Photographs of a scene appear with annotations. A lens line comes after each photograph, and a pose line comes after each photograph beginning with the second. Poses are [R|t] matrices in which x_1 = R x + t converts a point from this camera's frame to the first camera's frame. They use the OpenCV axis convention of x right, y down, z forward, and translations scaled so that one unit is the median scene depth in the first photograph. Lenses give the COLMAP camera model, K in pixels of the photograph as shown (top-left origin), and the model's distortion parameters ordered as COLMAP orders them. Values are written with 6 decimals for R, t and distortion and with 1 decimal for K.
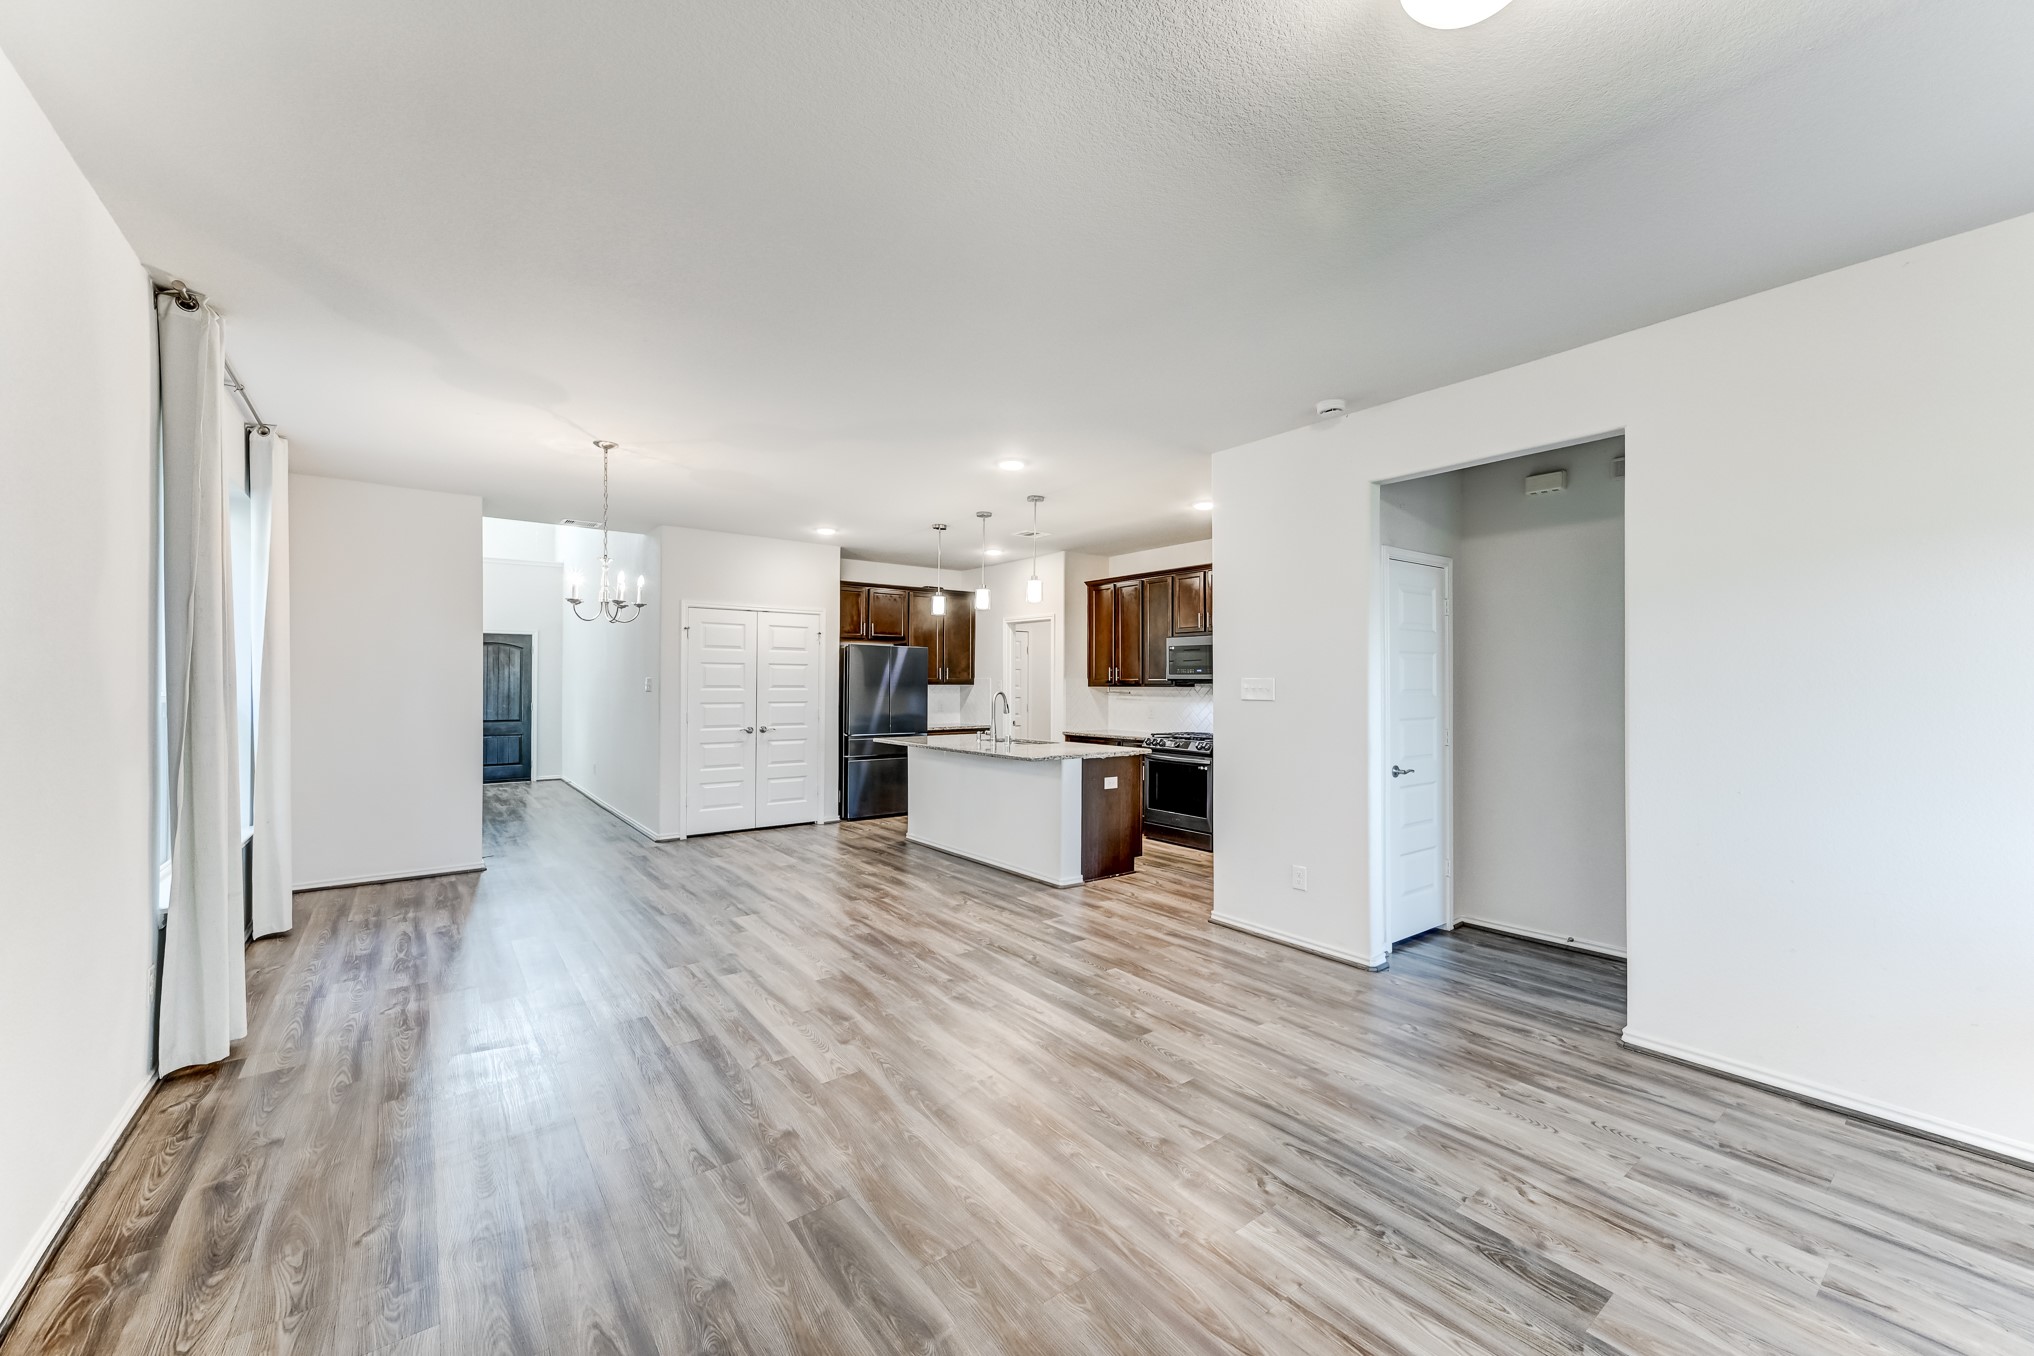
lens RADIAL K [[789.4, 0, 1027.9], [0, 789.4, 681.0], [0, 0, 1]] dist [0.009912, 0.000281]
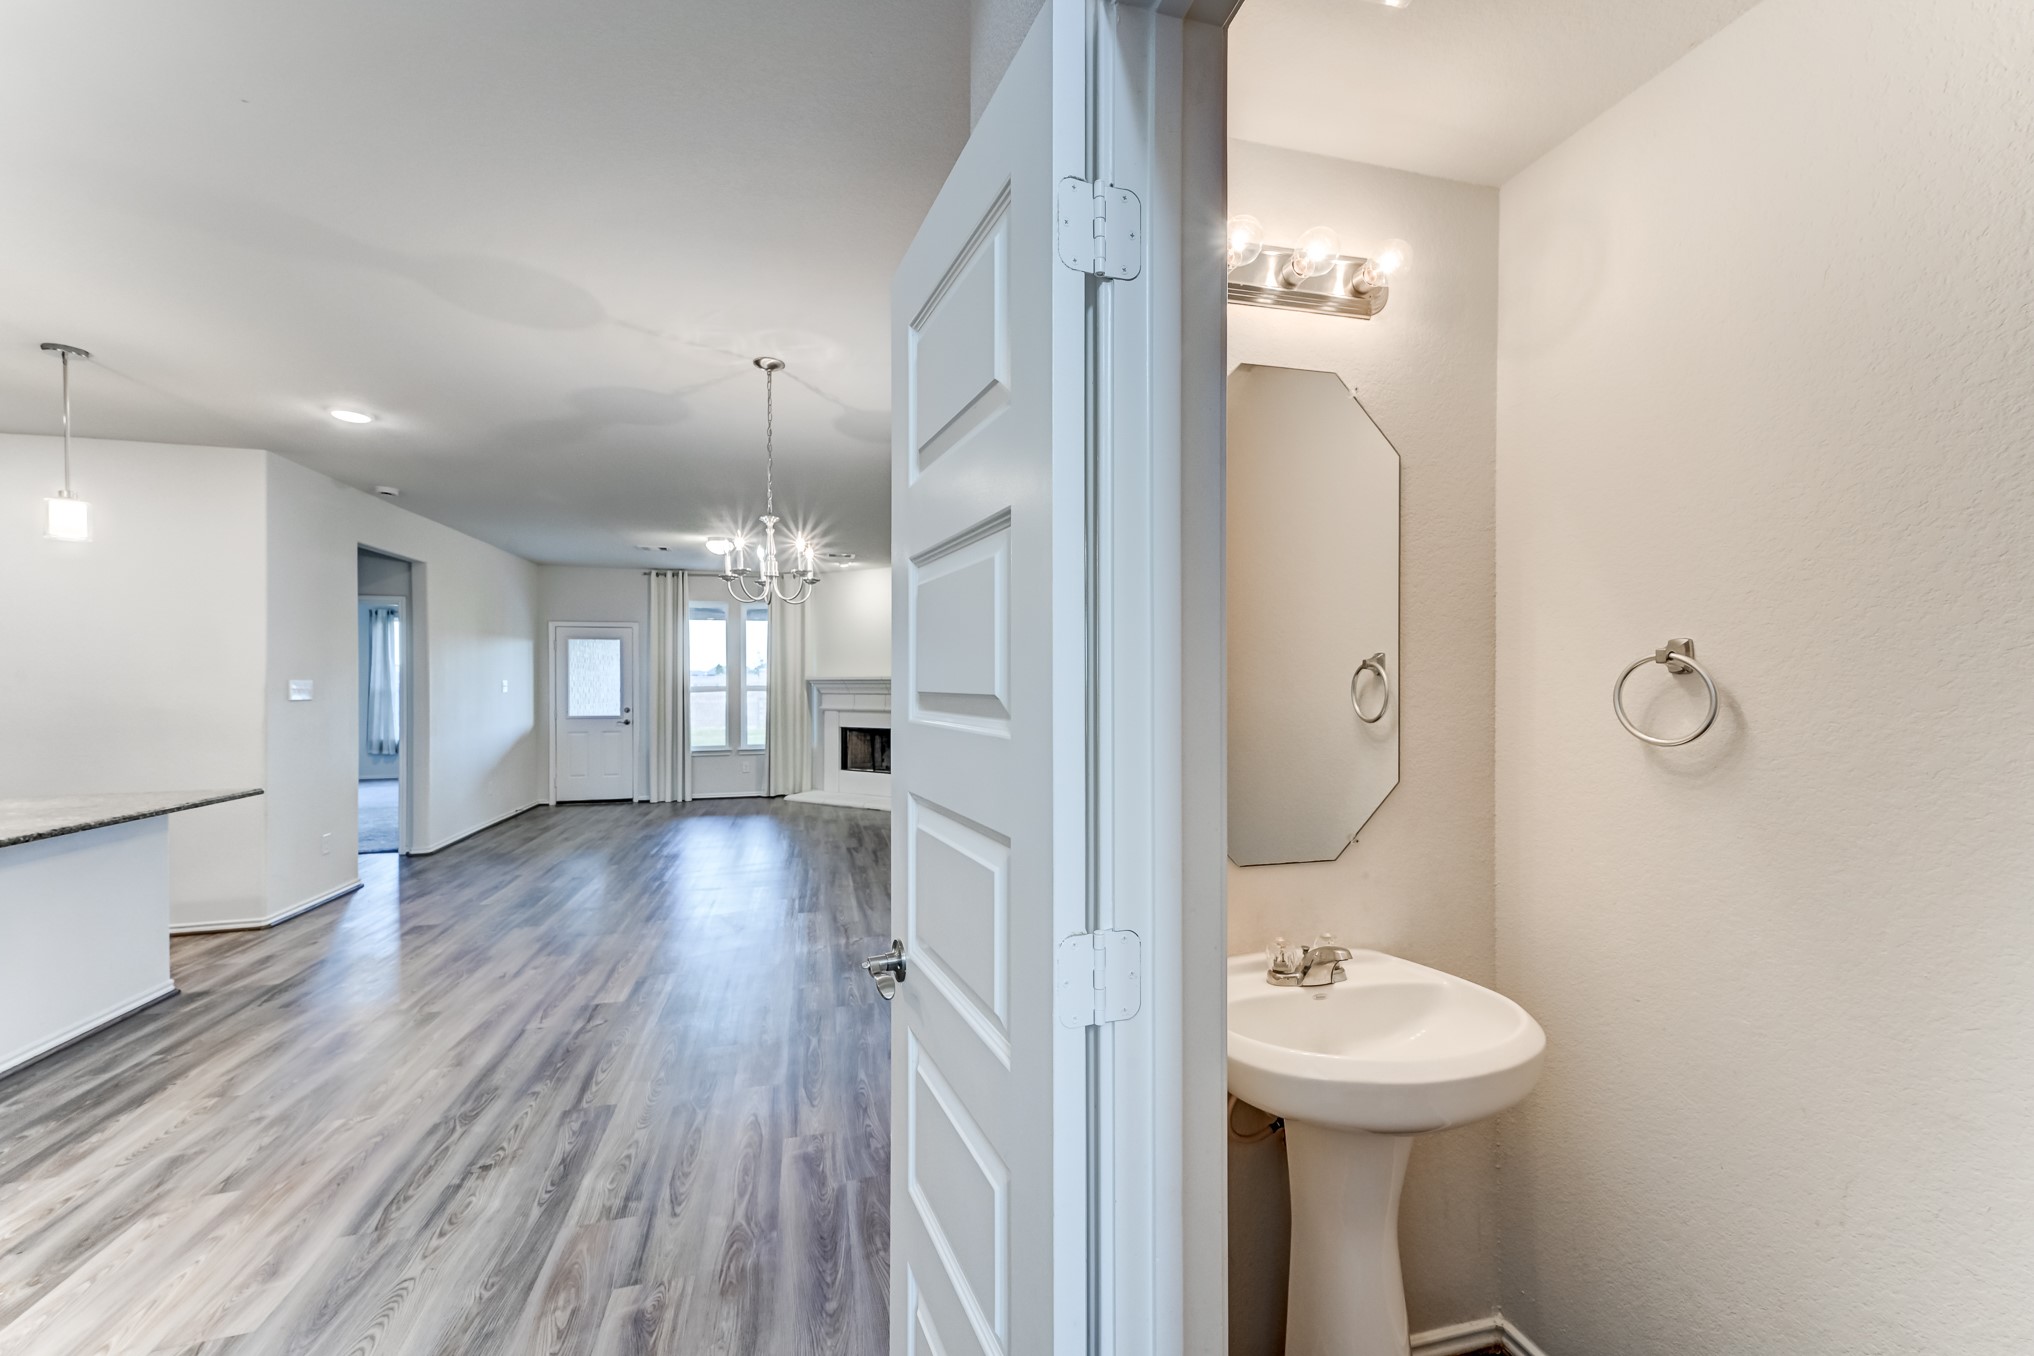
lens RADIAL K [[789.4, 0, 1022.1], [0, 789.4, 678.0], [0, 0, 1]] dist [0.009912, 0.000281]
pose [[-0.921377, 0.003389, 0.388656, -1.246309], [0.000461, 0.999971, -0.007628, 0.003605], [-0.388670, -0.006849, -0.921351, 1.905868]]
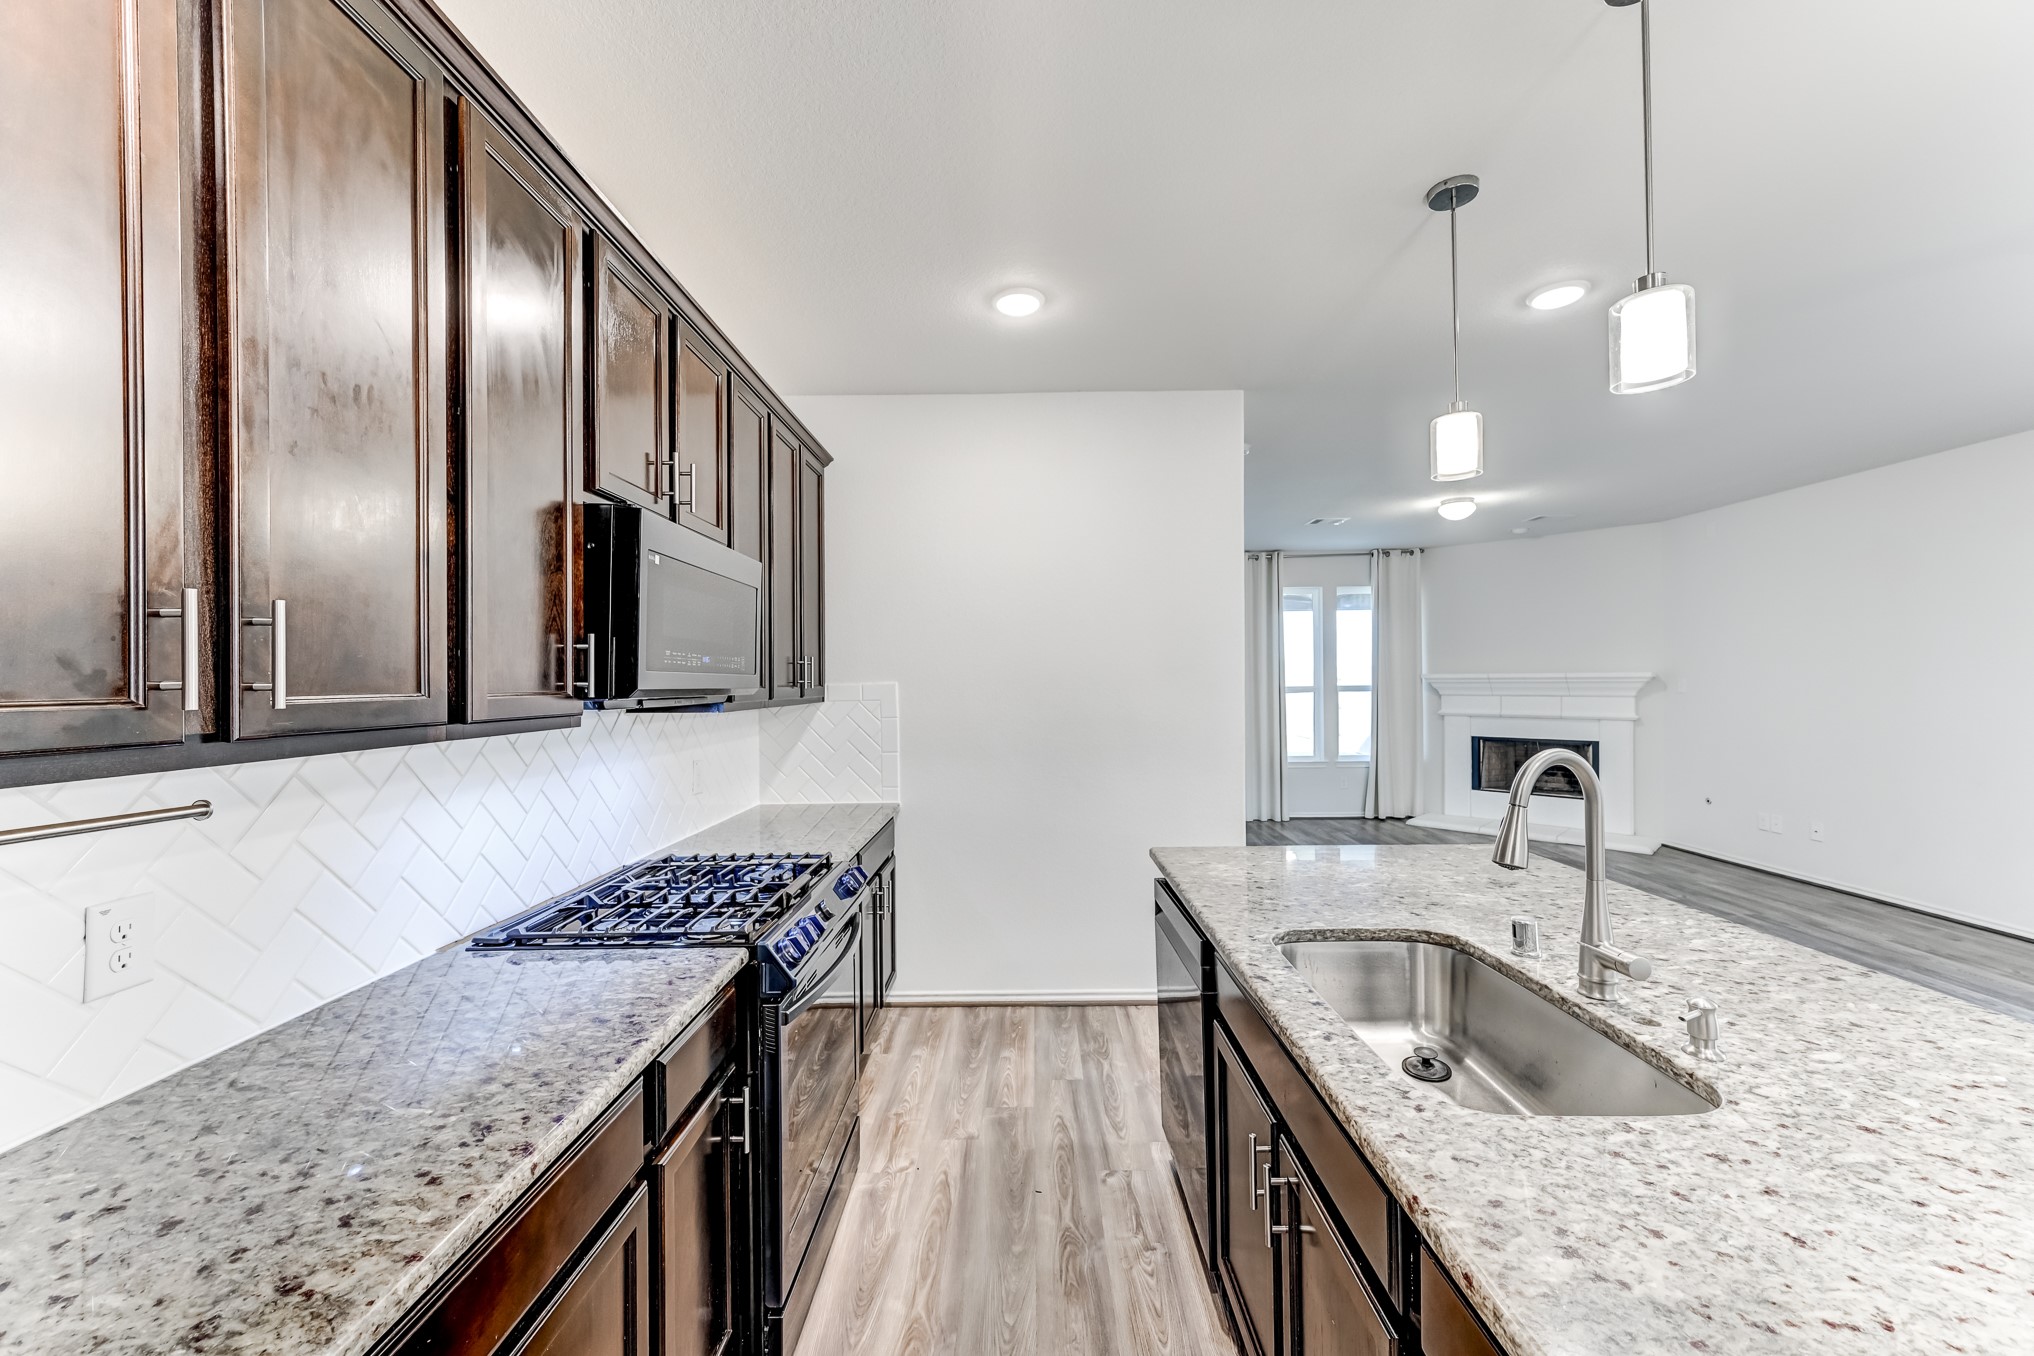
lens RADIAL K [[789.4, 0, 1021.8], [0, 789.4, 681.8], [0, 0, 1]] dist [0.009912, 0.000281]
pose [[-0.779774, 0.005350, 0.626039, -0.090466], [0.005655, 0.999983, -0.001503, -0.004766], [-0.626036, 0.002368, -0.779791, 2.131744]]
